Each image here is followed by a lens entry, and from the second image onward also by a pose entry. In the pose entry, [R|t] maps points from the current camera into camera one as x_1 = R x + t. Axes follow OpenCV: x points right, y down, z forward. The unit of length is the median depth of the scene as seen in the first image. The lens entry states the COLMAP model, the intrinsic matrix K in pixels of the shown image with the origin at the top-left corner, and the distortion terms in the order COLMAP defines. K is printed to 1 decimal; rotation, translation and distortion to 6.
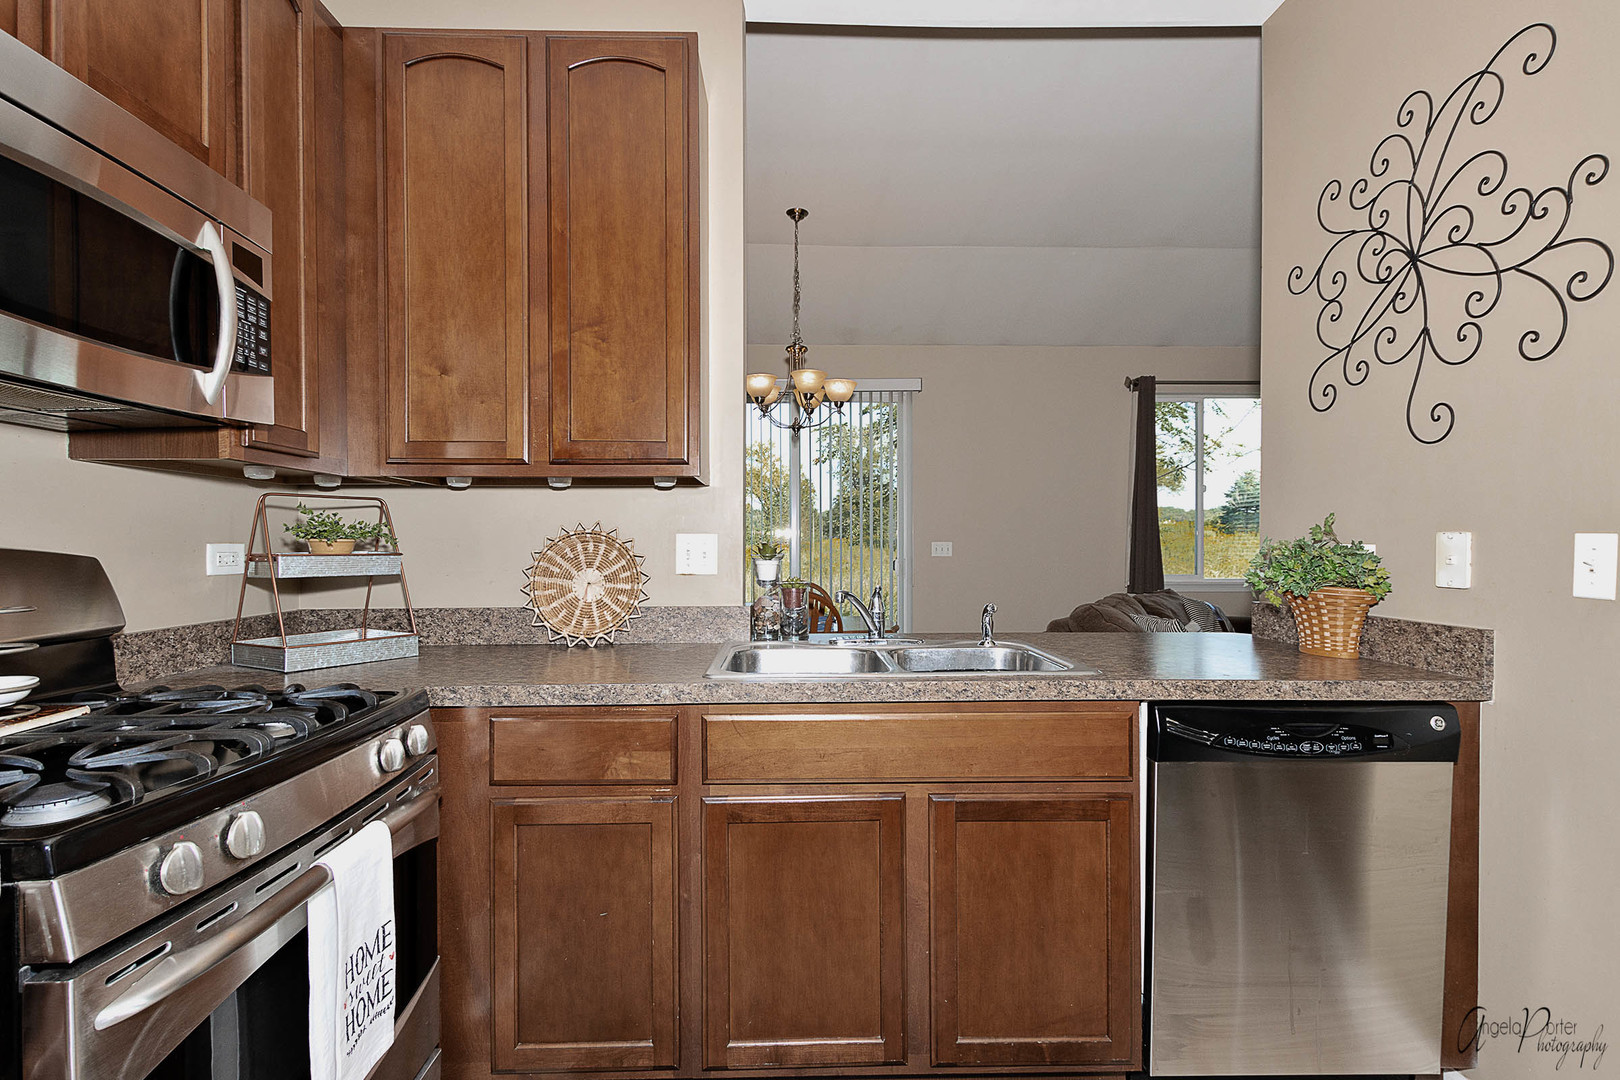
lens RADIAL K [[747.5, 0, 813.5], [0, 747.5, 543.6], [0, 0, 1]] dist [0.010888, -0.001425]
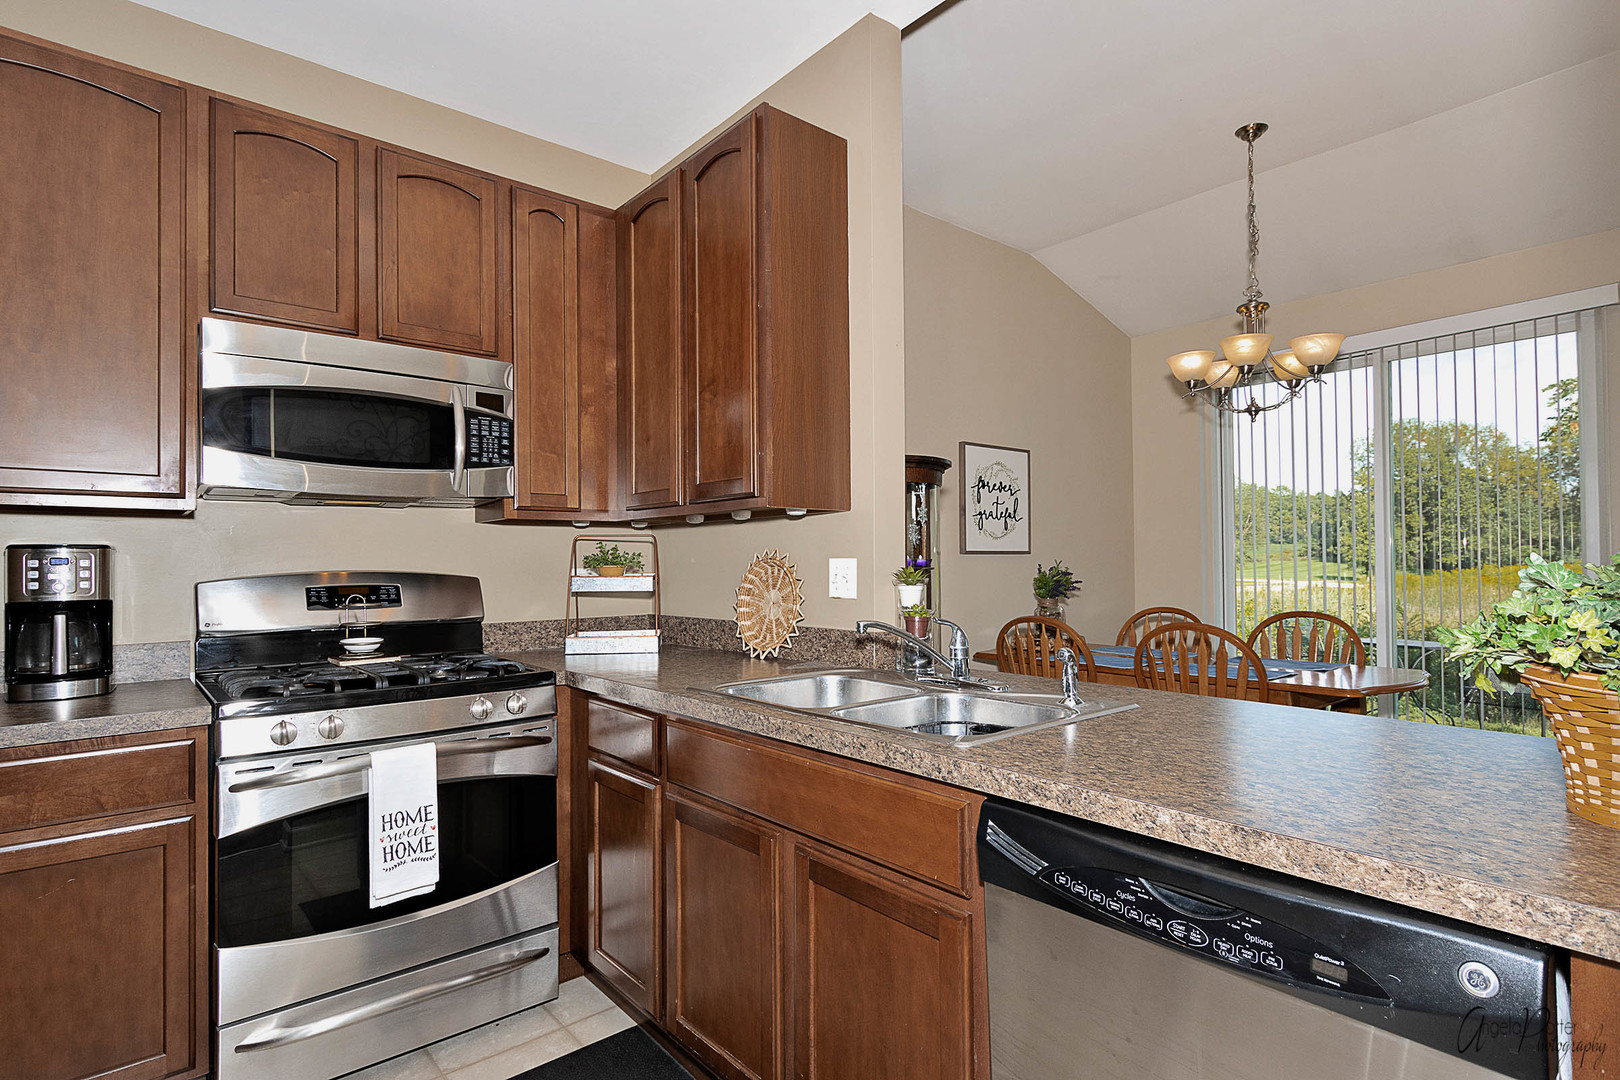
lens RADIAL K [[807.9, 0, 812.3], [0, 807.9, 543.2], [0, 0, 1]] dist [0.002443, -0.000207]
pose [[0.628713, -0.022836, -0.777302, 0.957468], [0.008552, 0.999711, -0.022452, -0.012807], [0.777590, 0.007469, 0.628727, 0.387650]]
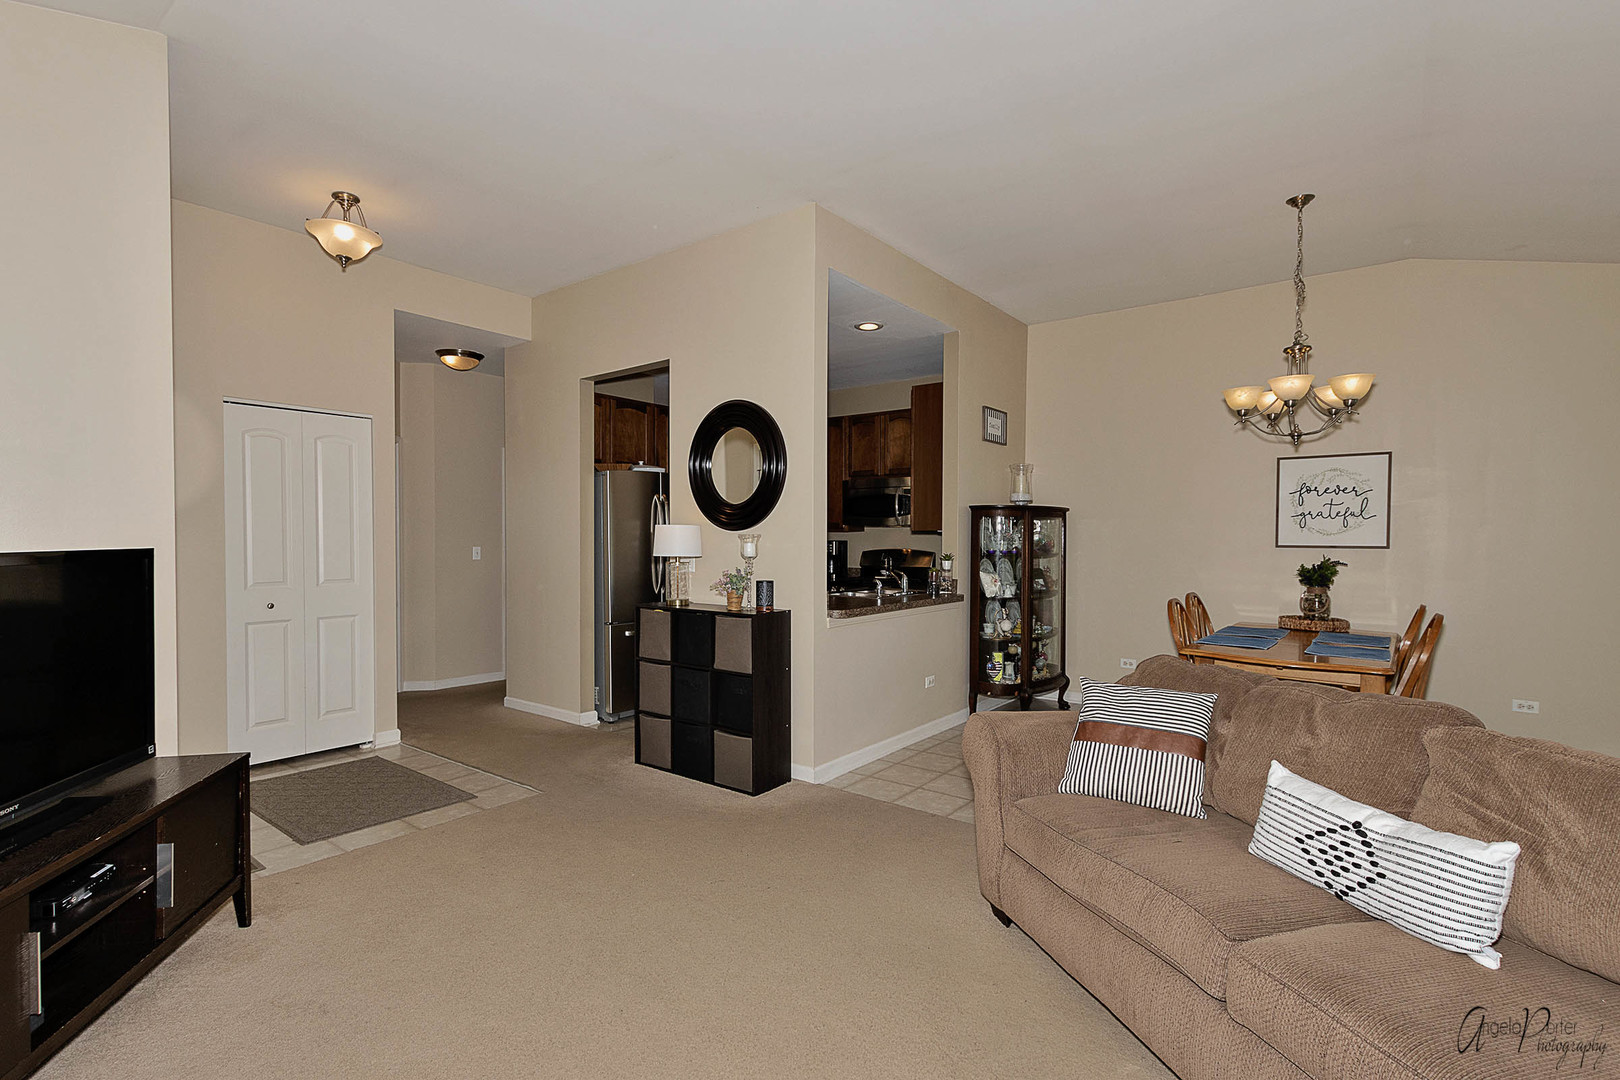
lens RADIAL K [[747.5, 0, 793.2], [0, 747.5, 549.6], [0, 0, 1]] dist [0.010888, -0.001425]
pose [[-0.637668, 0.012906, -0.770203, 3.020011], [-0.003382, 0.999803, 0.019553, -0.084836], [0.770304, 0.015073, -0.637499, 3.101769]]
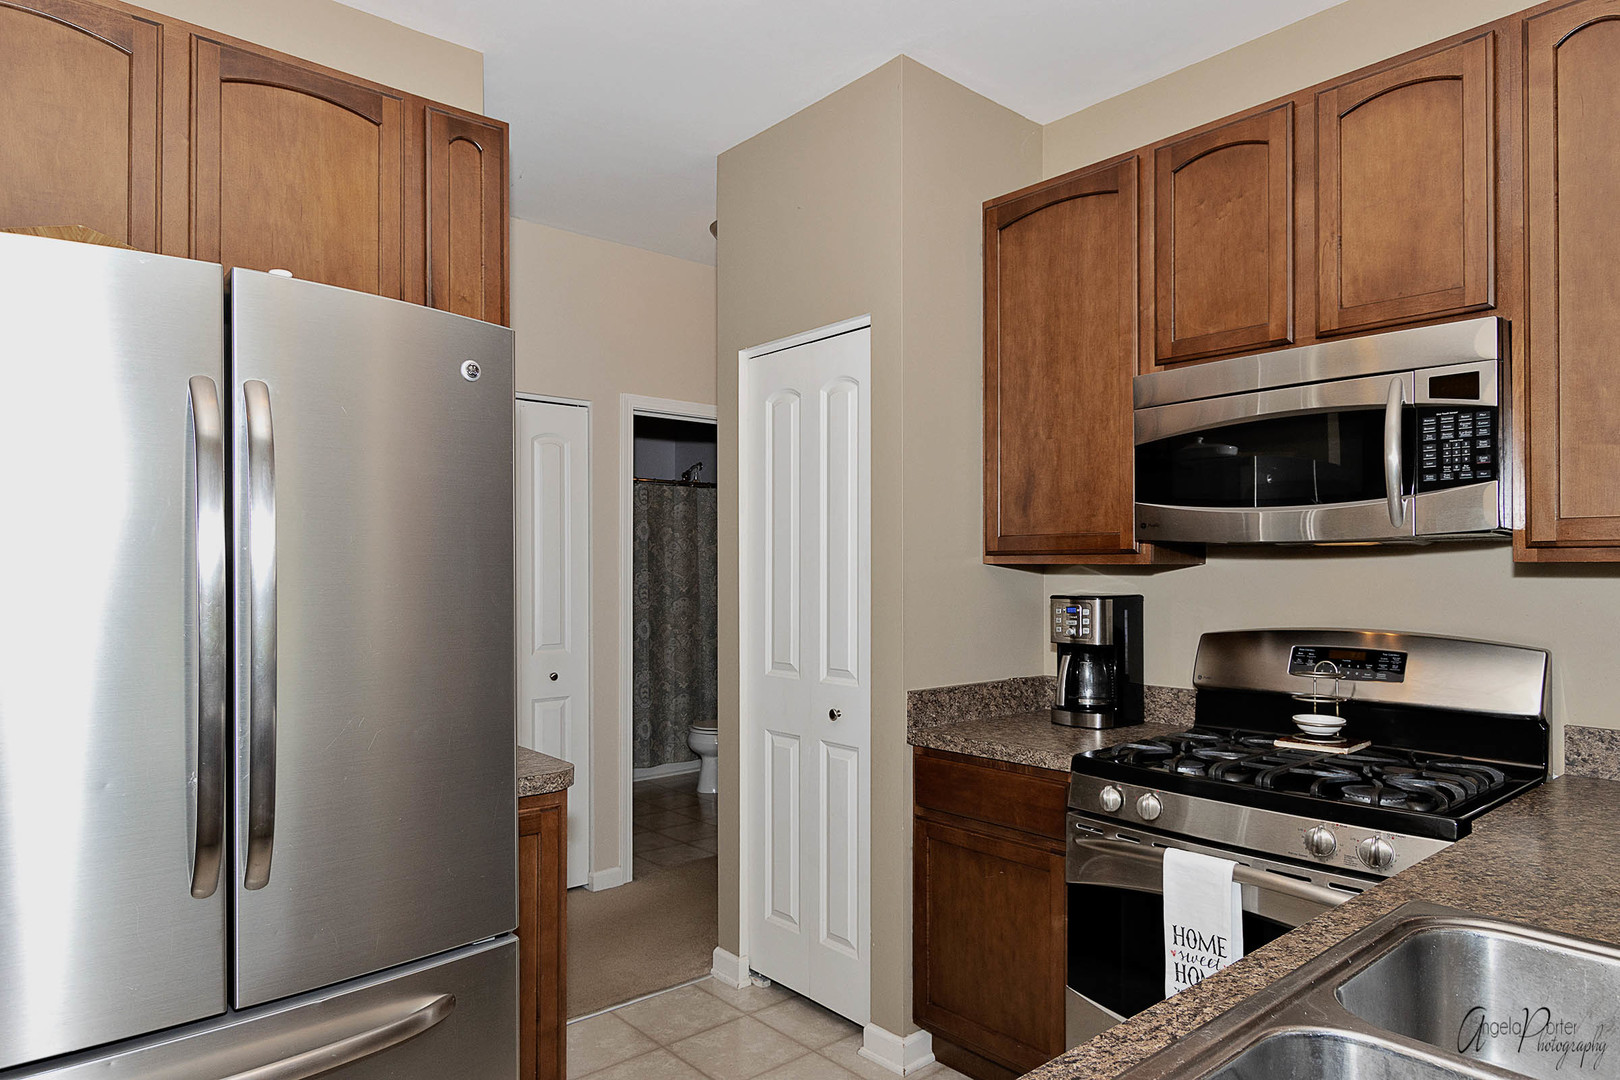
lens RADIAL K [[990.1, 0, 821.9], [0, 990.1, 572.9], [0, 0, 1]] dist [-0.005707, 0.001514]
pose [[-0.753706, 0.001457, -0.657211, 0.782054], [0.002672, 0.999996, -0.000848, -0.093142], [0.657207, -0.002395, -0.753707, 1.316795]]
